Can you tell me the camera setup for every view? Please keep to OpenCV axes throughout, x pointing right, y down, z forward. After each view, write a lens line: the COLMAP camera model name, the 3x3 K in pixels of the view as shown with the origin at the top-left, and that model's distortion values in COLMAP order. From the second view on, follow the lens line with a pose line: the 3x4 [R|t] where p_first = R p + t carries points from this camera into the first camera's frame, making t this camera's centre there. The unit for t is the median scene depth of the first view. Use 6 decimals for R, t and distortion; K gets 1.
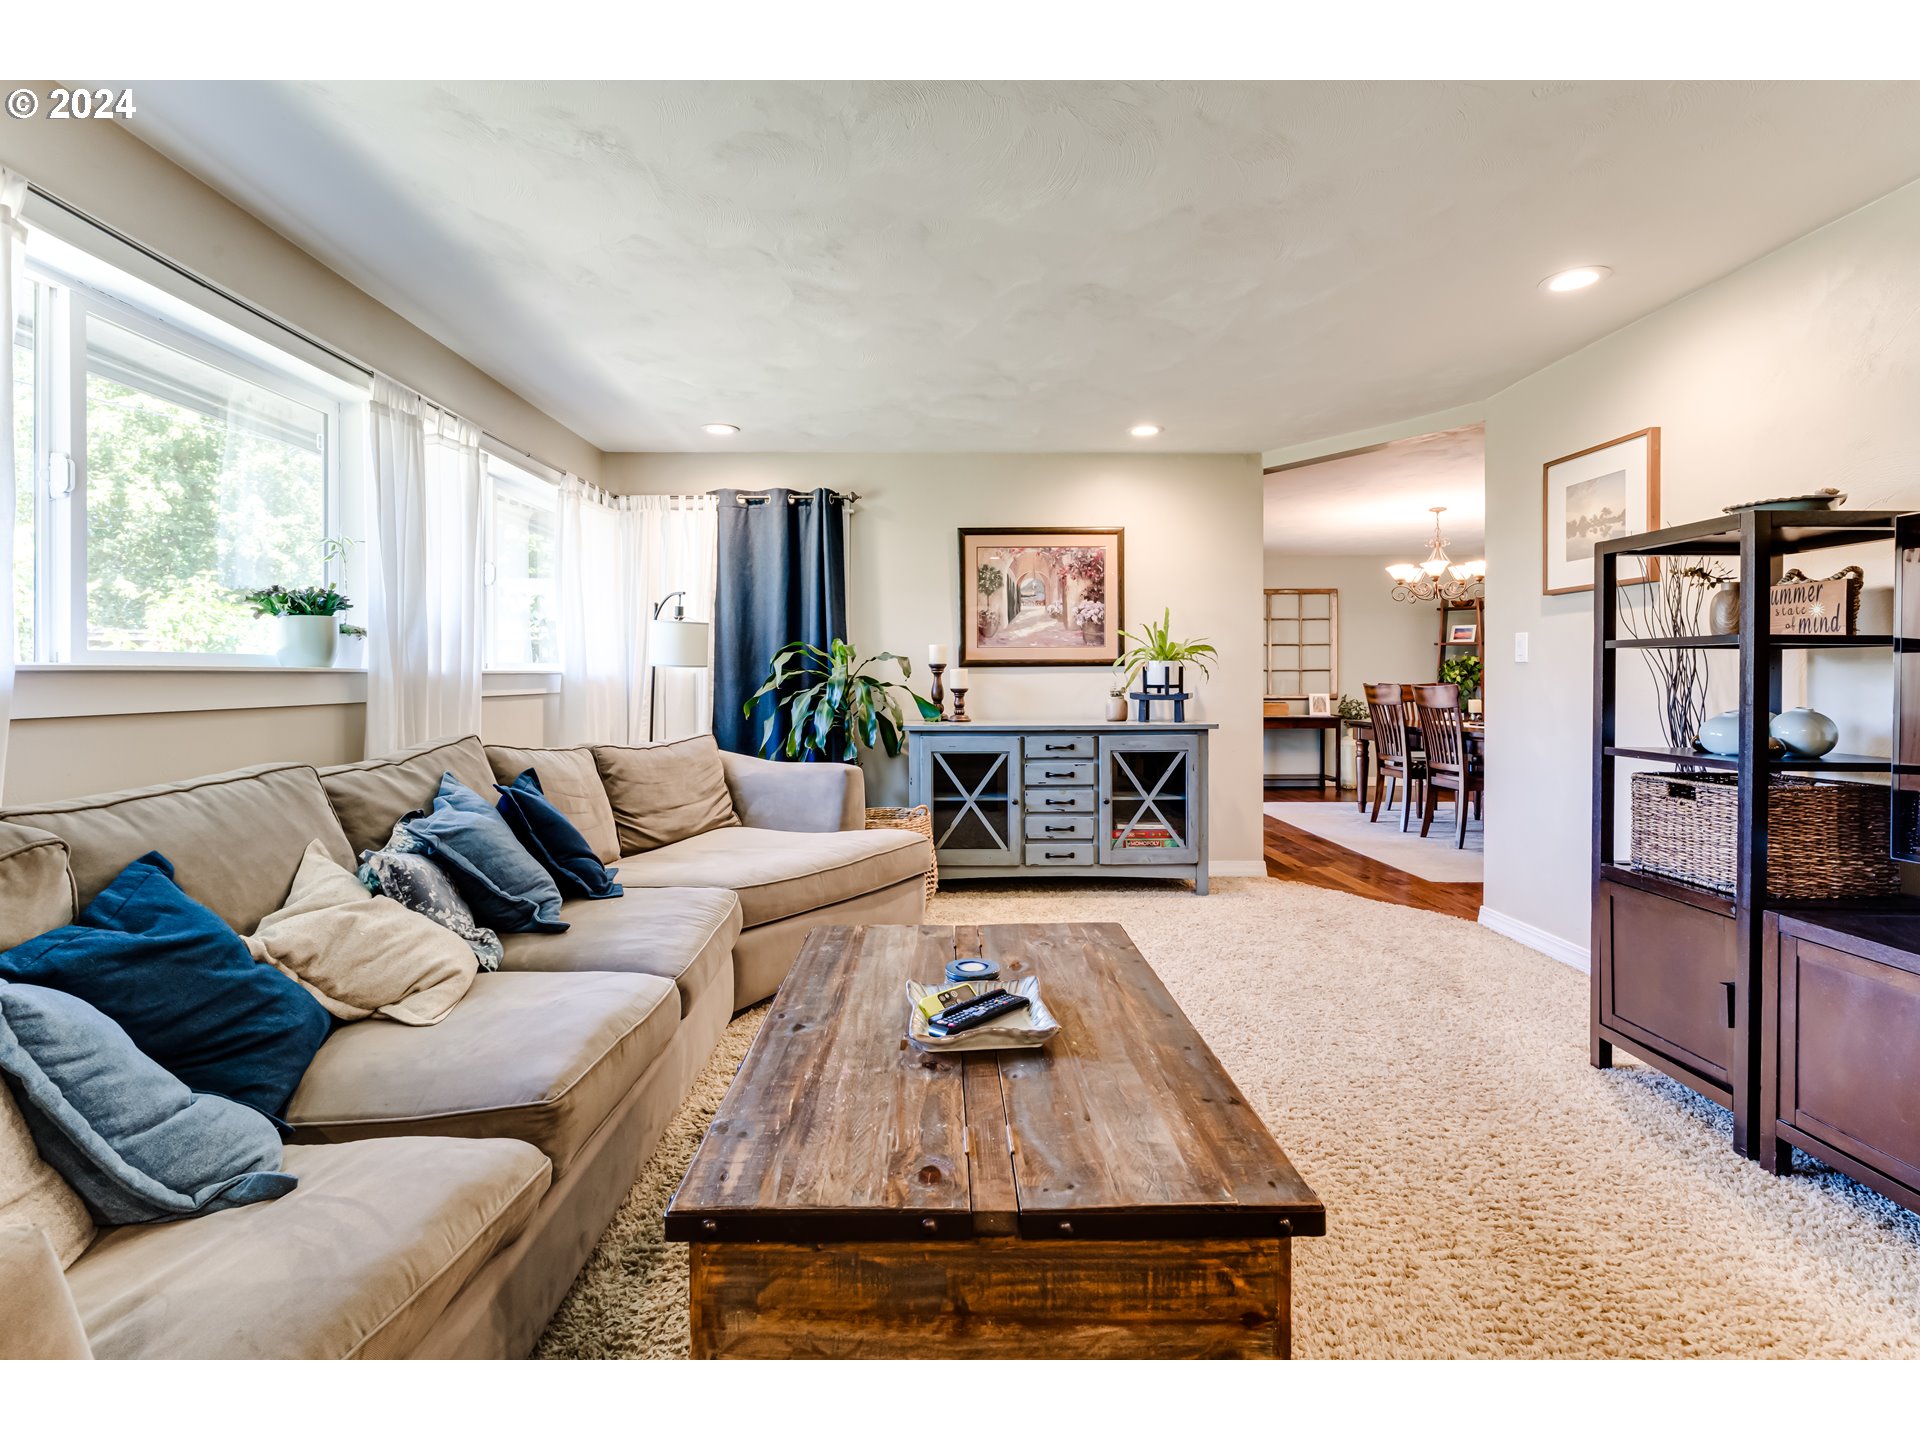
lens RADIAL K [[876.3, 0, 950.8], [0, 876.3, 694.1], [0, 0, 1]] dist [-0.001742, -0.000107]
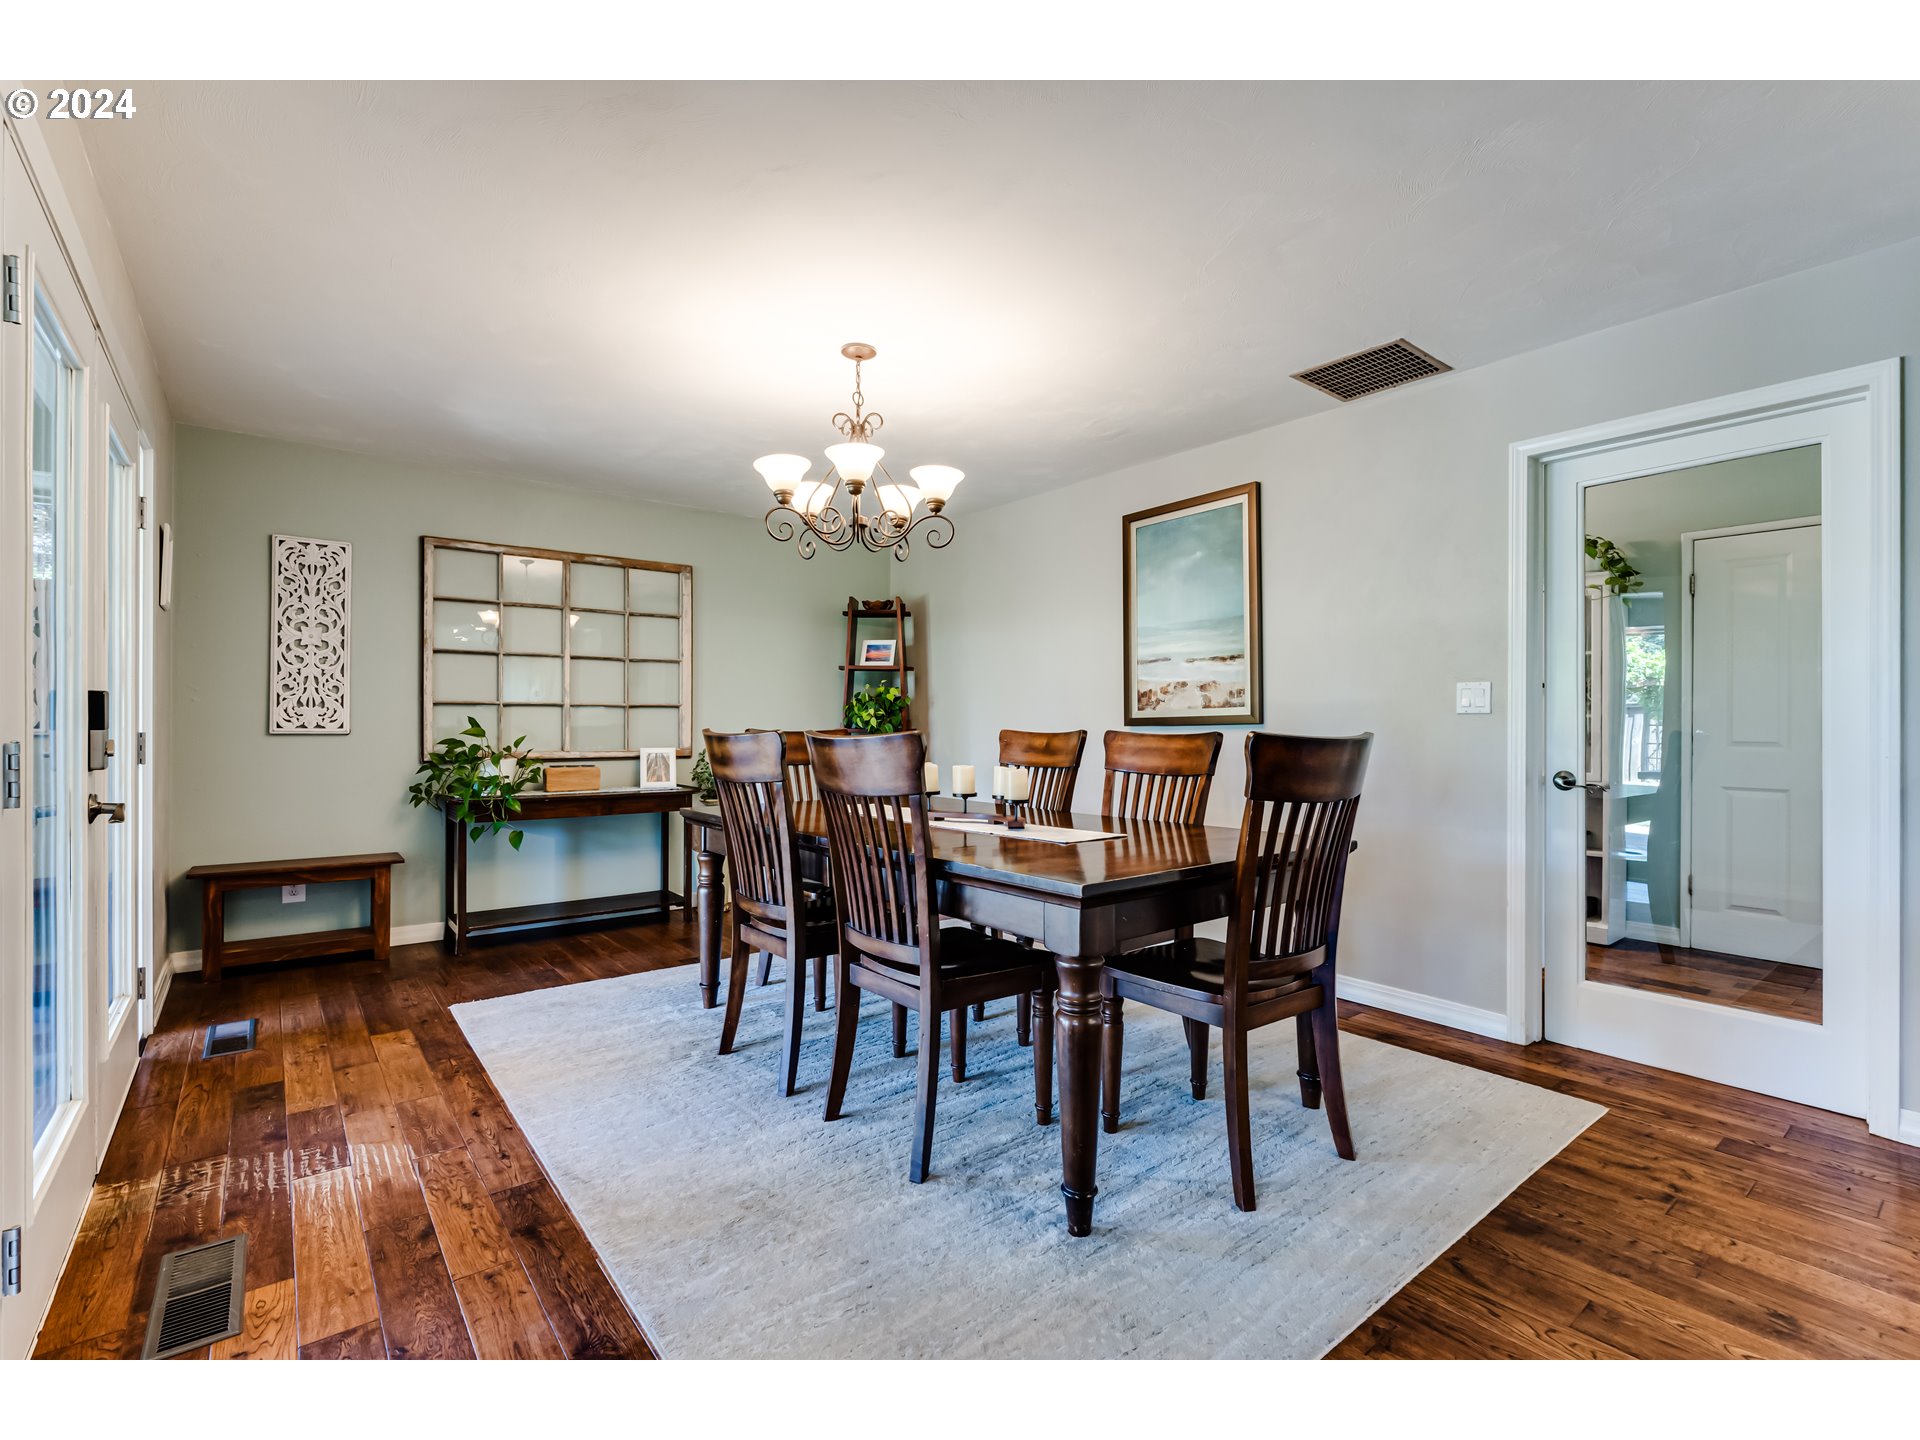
lens RADIAL K [[869.9, 0, 962.2], [0, 869.9, 698.9], [0, 0, 1]] dist [-0.002075, -0.000109]
pose [[0.791232, 0.018347, 0.611241, 0.237894], [0.010750, 0.998978, -0.043901, -0.005537], [-0.611422, 0.041307, 0.790226, 0.449398]]
